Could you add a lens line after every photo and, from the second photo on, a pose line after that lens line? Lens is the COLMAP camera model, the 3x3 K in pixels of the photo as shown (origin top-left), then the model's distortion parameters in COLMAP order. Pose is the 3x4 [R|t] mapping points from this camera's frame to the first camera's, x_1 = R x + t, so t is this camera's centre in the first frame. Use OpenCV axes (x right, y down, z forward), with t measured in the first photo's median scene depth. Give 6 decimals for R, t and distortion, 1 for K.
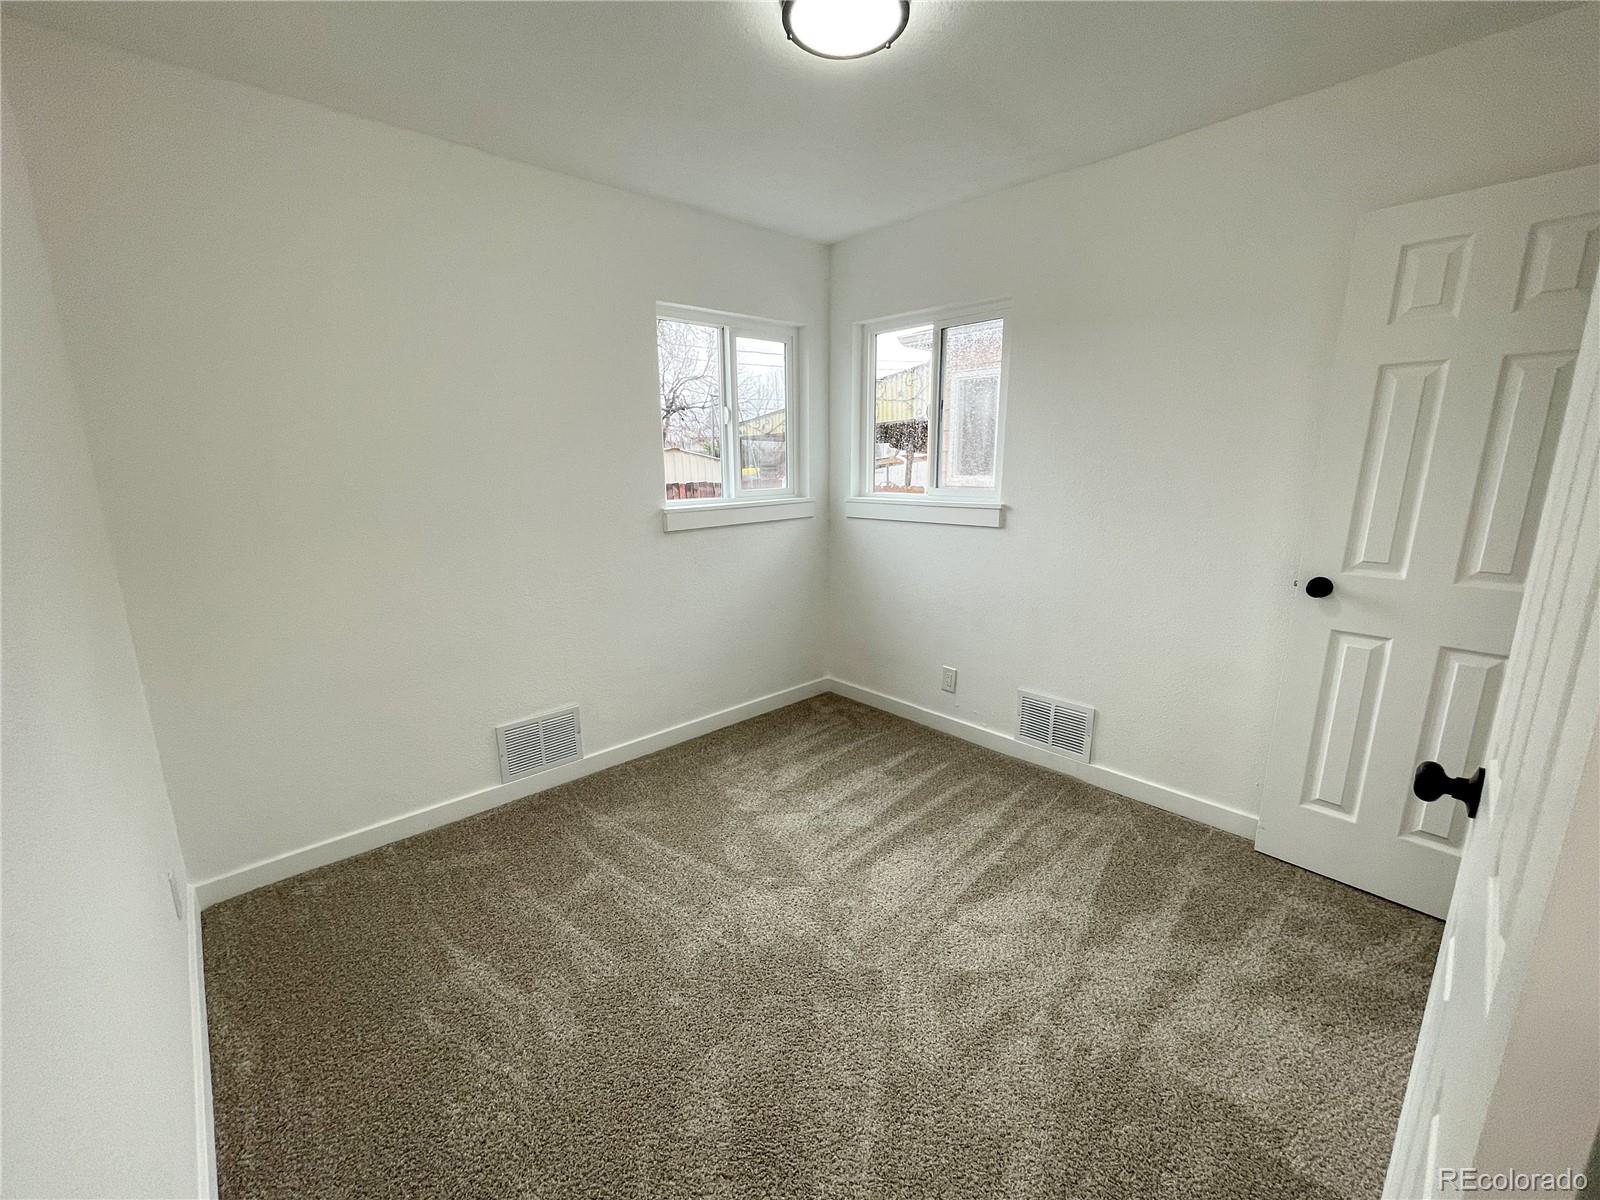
lens RADIAL K [[664.0, 0, 800.0], [0, 664.0, 600.0], [0, 0, 1]] dist [-0.000225, -0.000050]
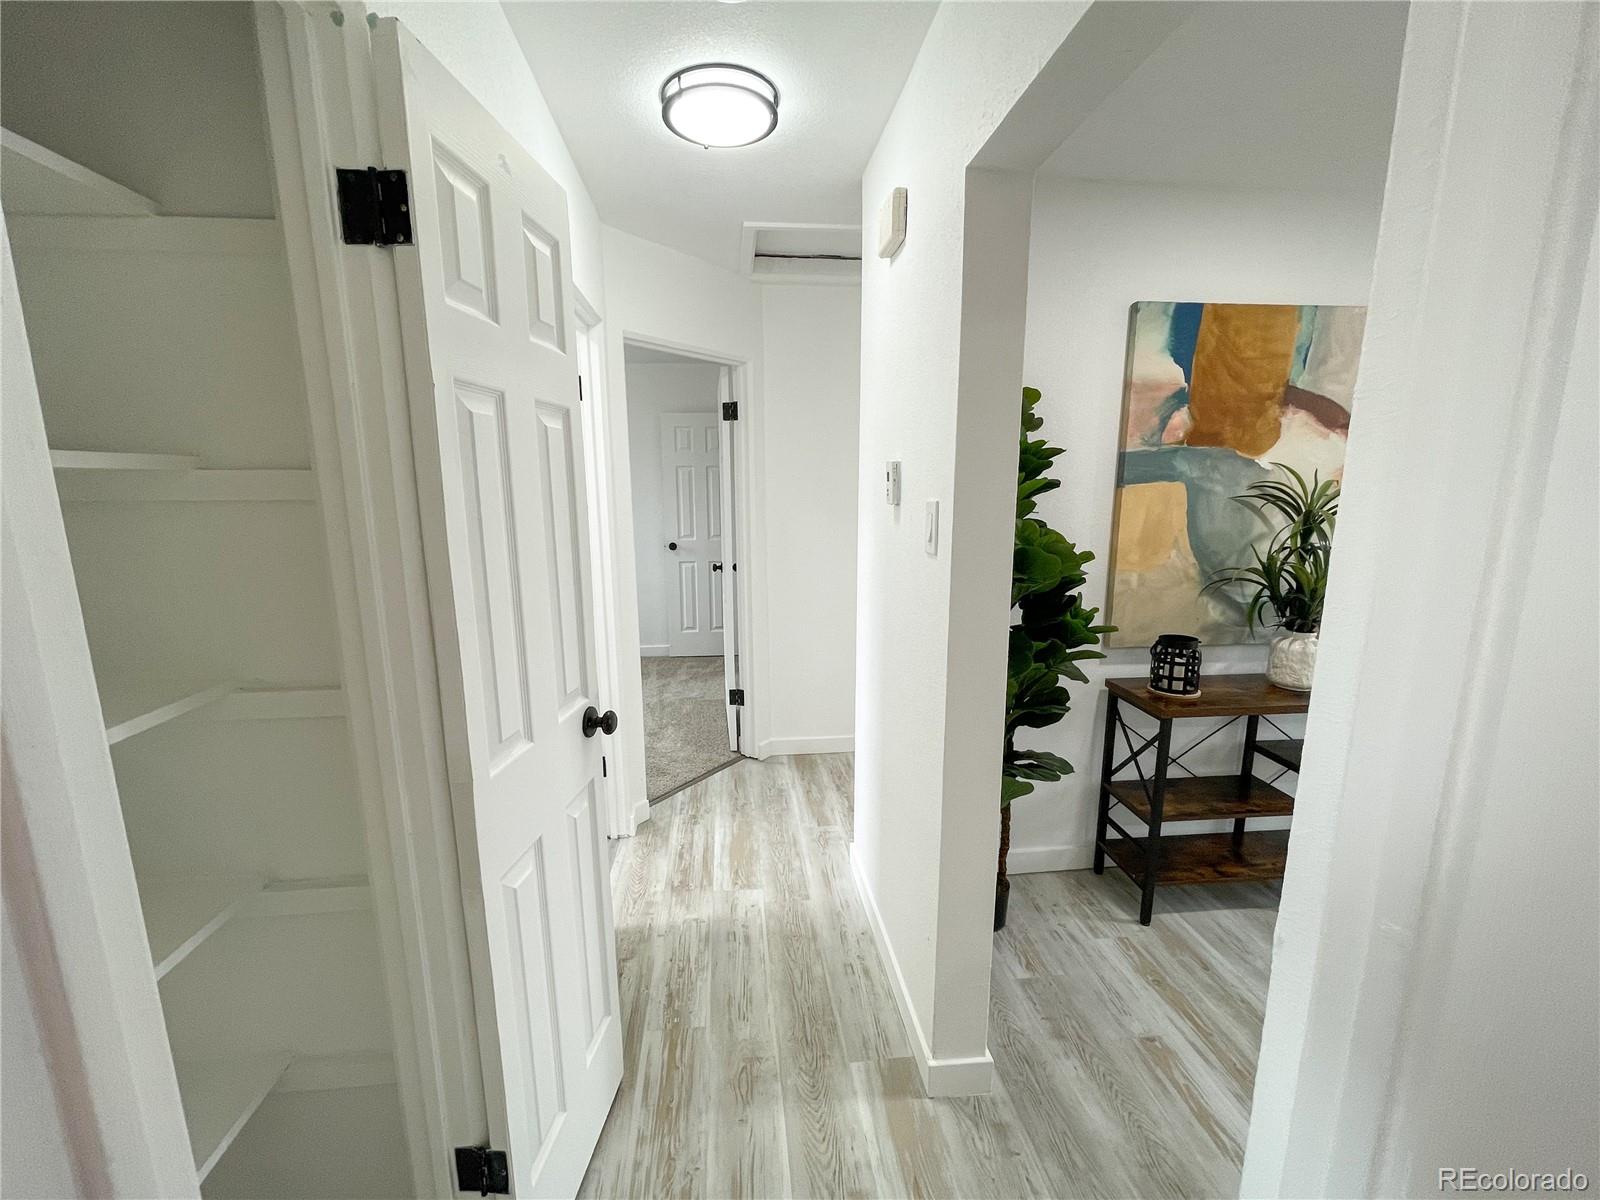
lens RADIAL K [[664.0, 0, 800.0], [0, 664.0, 600.0], [0, 0, 1]] dist [-0.000225, -0.000050]
pose [[0.589185, -0.138322, 0.796070, -1.171263], [0.176315, 0.983505, 0.040397, 0.190693], [-0.788527, 0.116558, 0.603854, -1.085687]]
